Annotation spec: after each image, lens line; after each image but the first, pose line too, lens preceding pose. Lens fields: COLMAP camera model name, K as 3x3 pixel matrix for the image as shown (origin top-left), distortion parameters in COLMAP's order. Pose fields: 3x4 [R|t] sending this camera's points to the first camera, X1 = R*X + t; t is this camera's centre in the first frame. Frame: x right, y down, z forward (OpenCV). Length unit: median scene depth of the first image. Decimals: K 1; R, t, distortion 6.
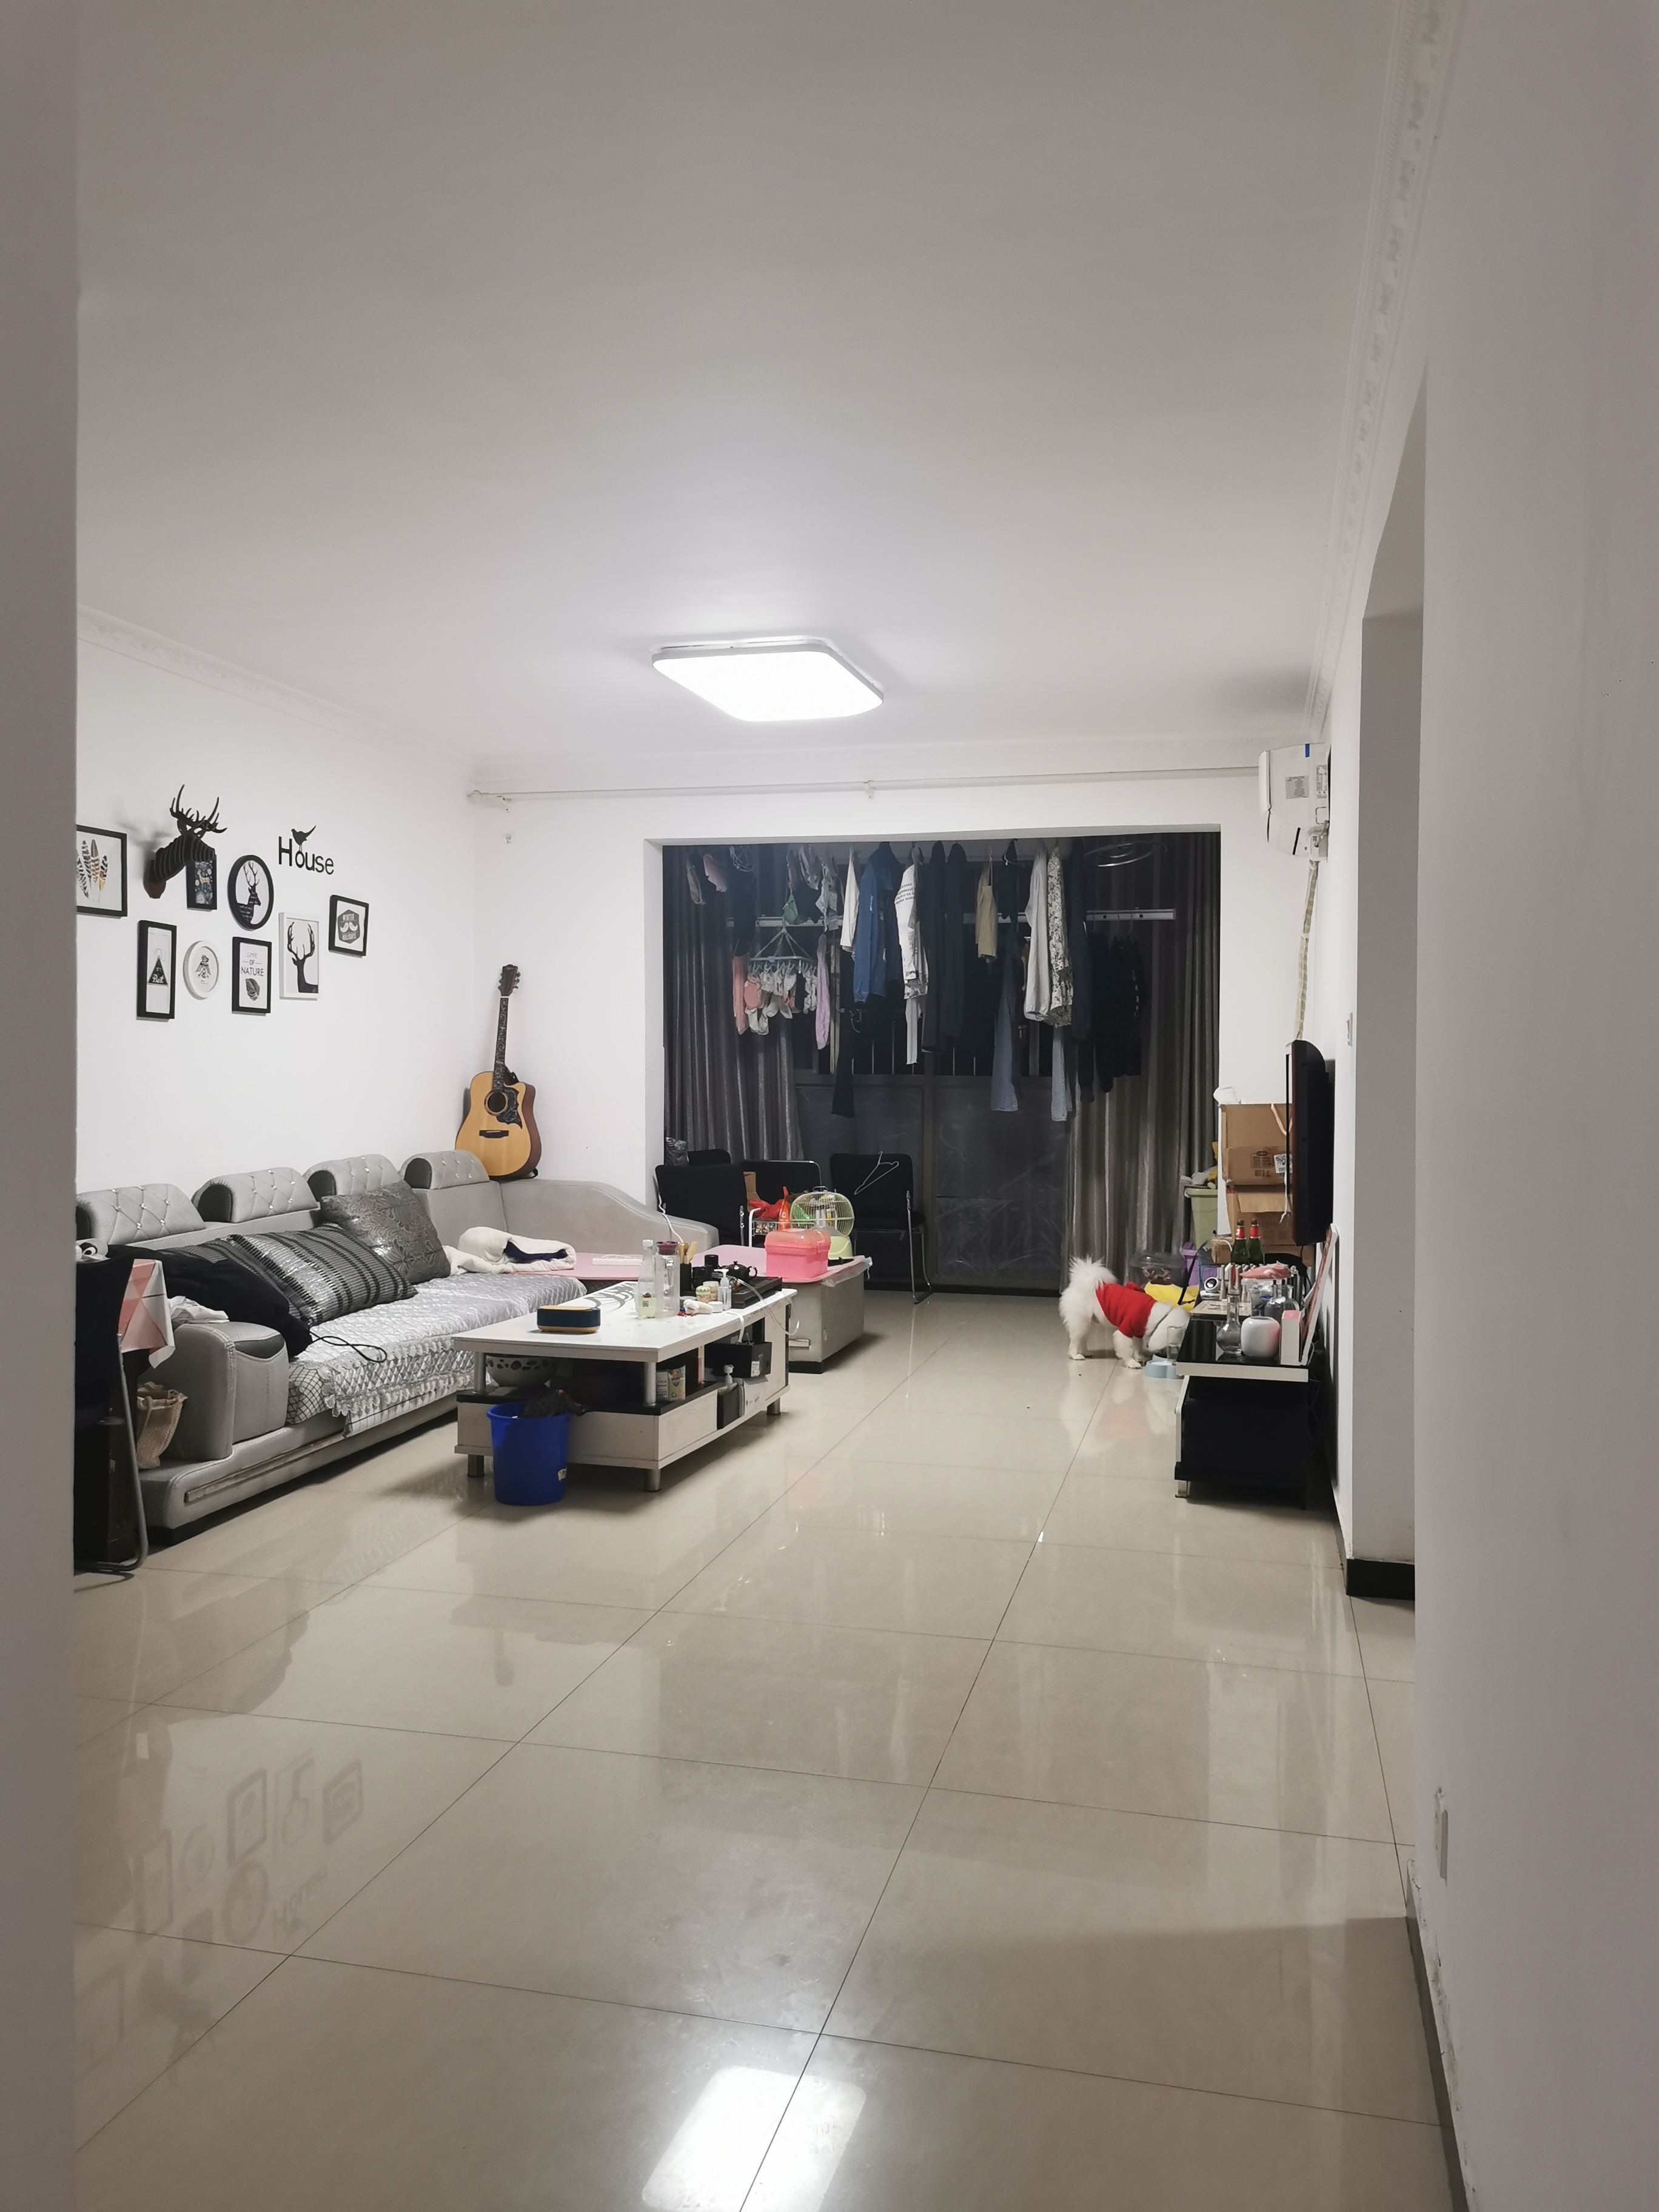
lens RADIAL K [[1730.5, 0, 824.5], [0, 1730.5, 1089.1], [0, 0, 1]] dist [0.044178, -0.002061]
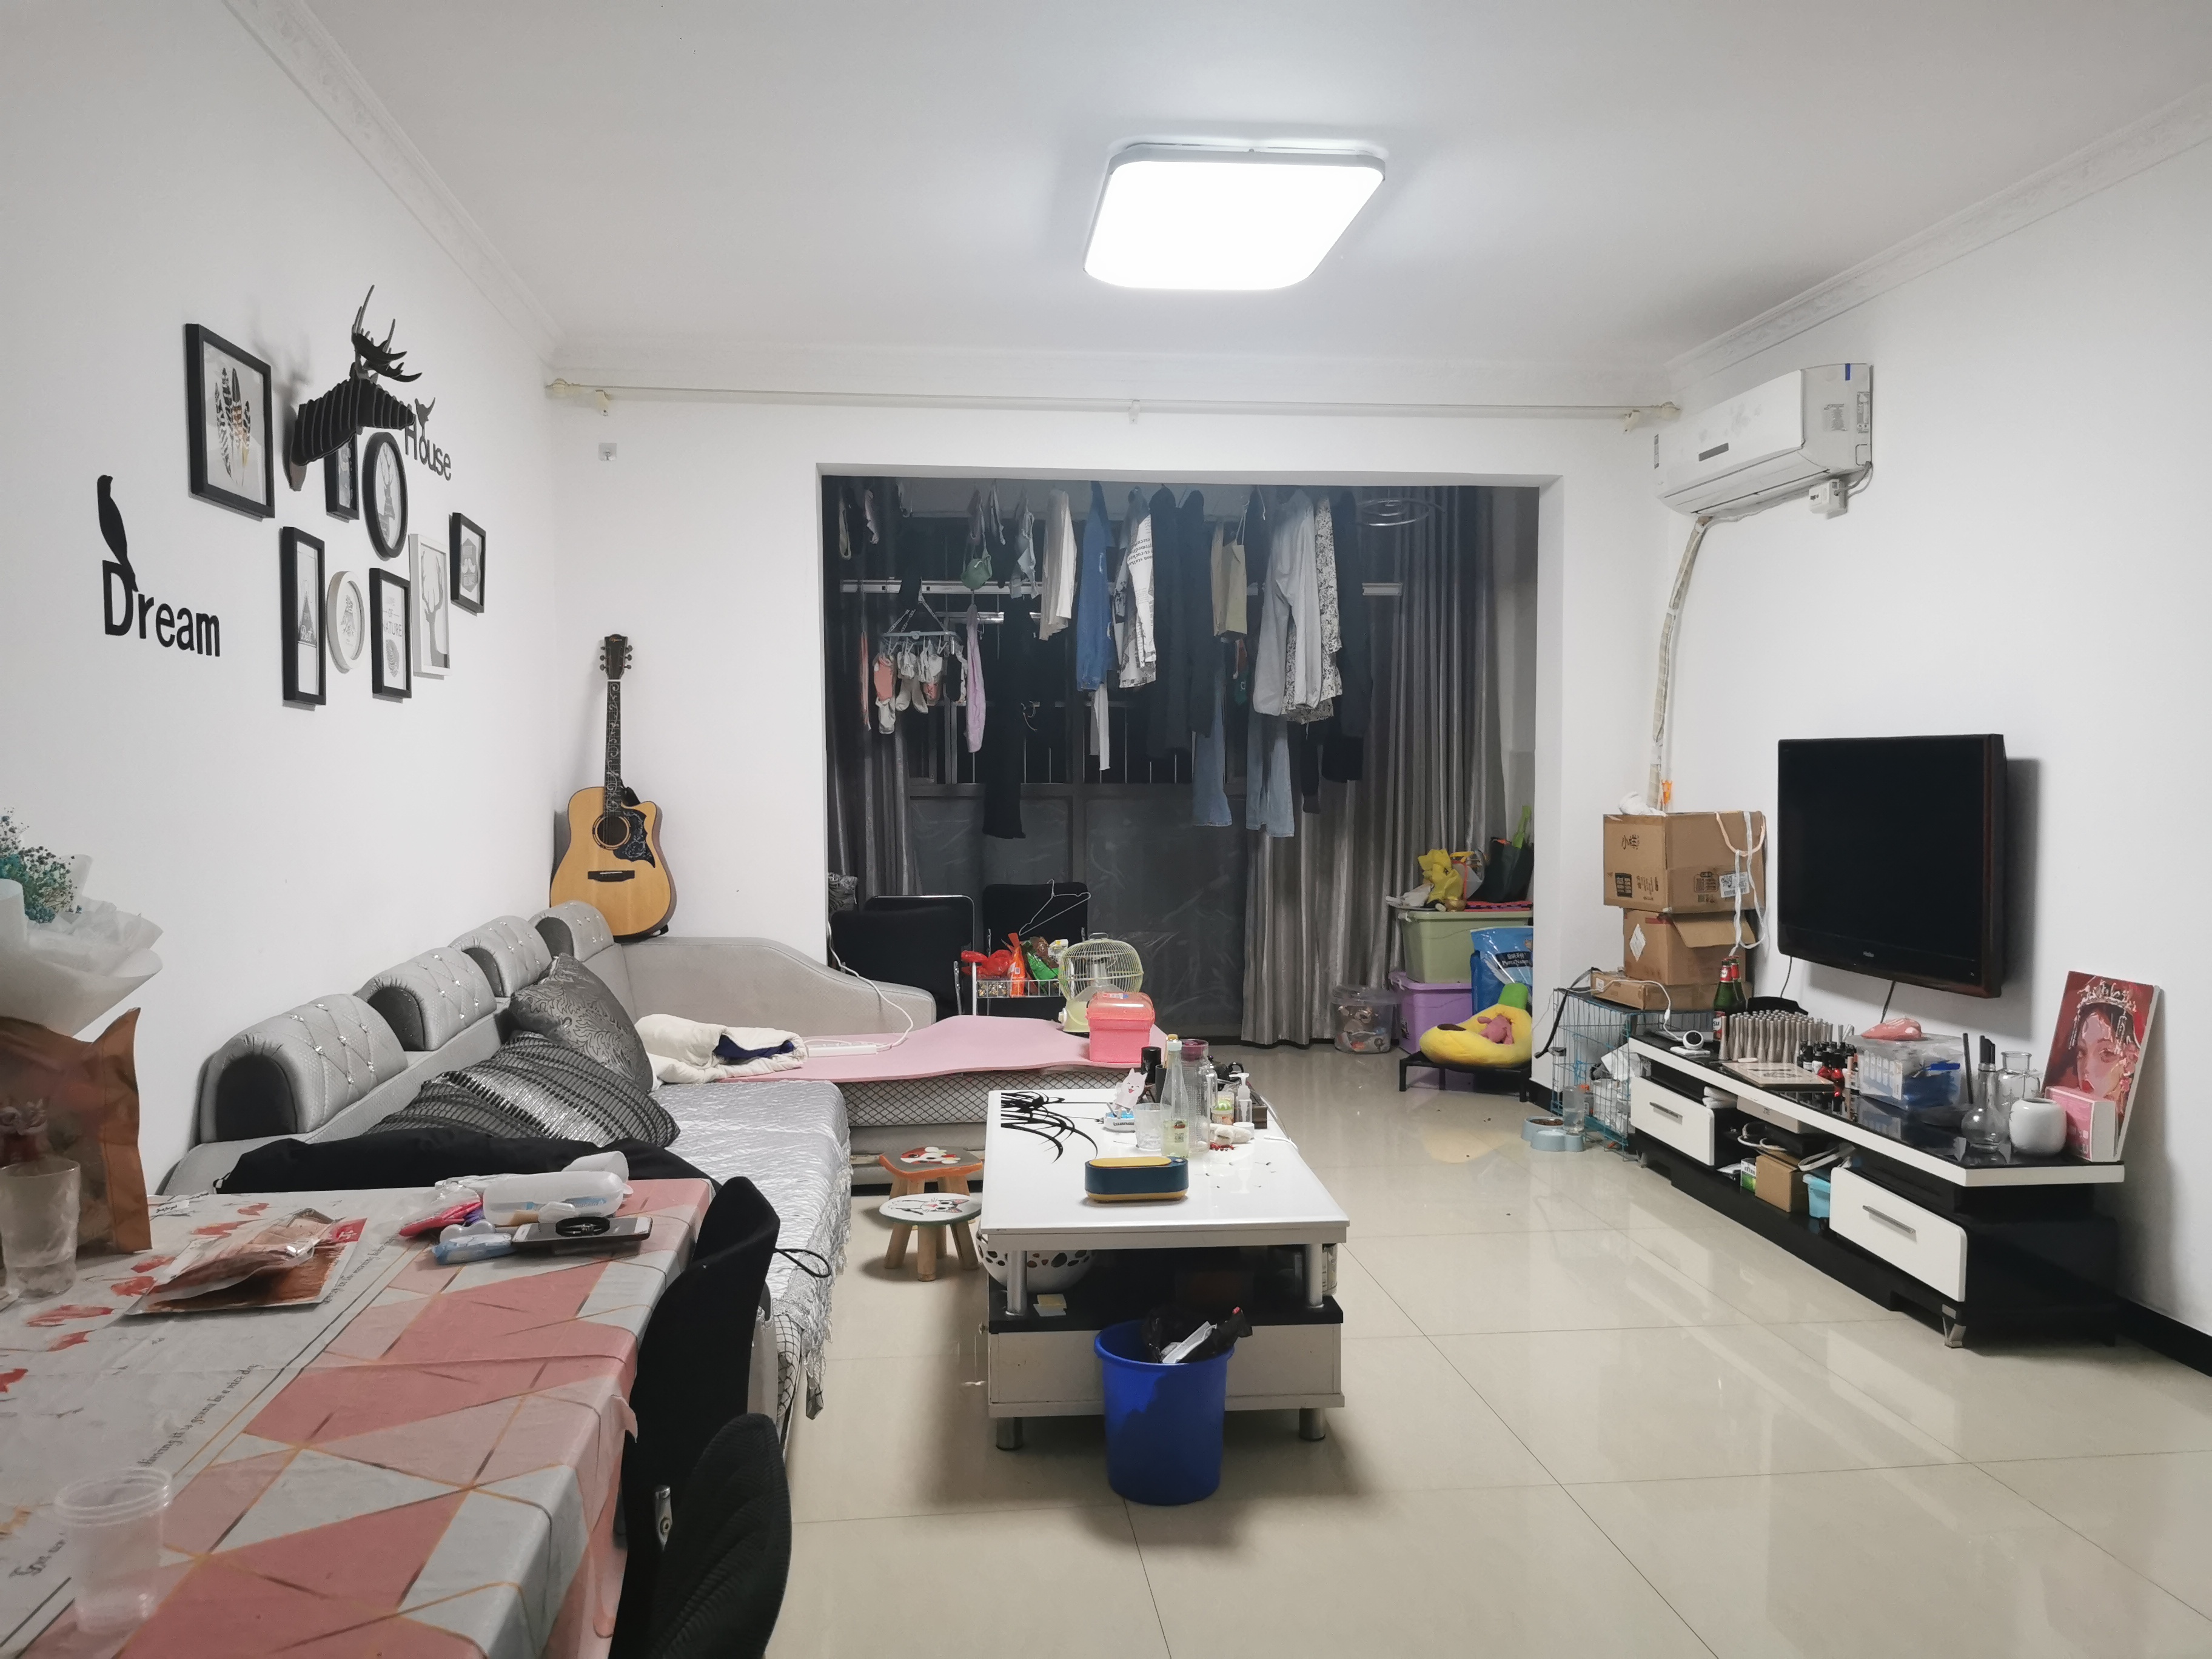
lens RADIAL K [[1730.5, 0, 1108.4], [0, 1730.5, 846.2], [0, 0, 1]] dist [0.044178, -0.002061]
pose [[0.935175, -0.026214, 0.353214, -0.251507], [0.015174, 0.999307, 0.033991, -0.006999], [-0.353860, -0.026428, 0.934925, 0.275838]]
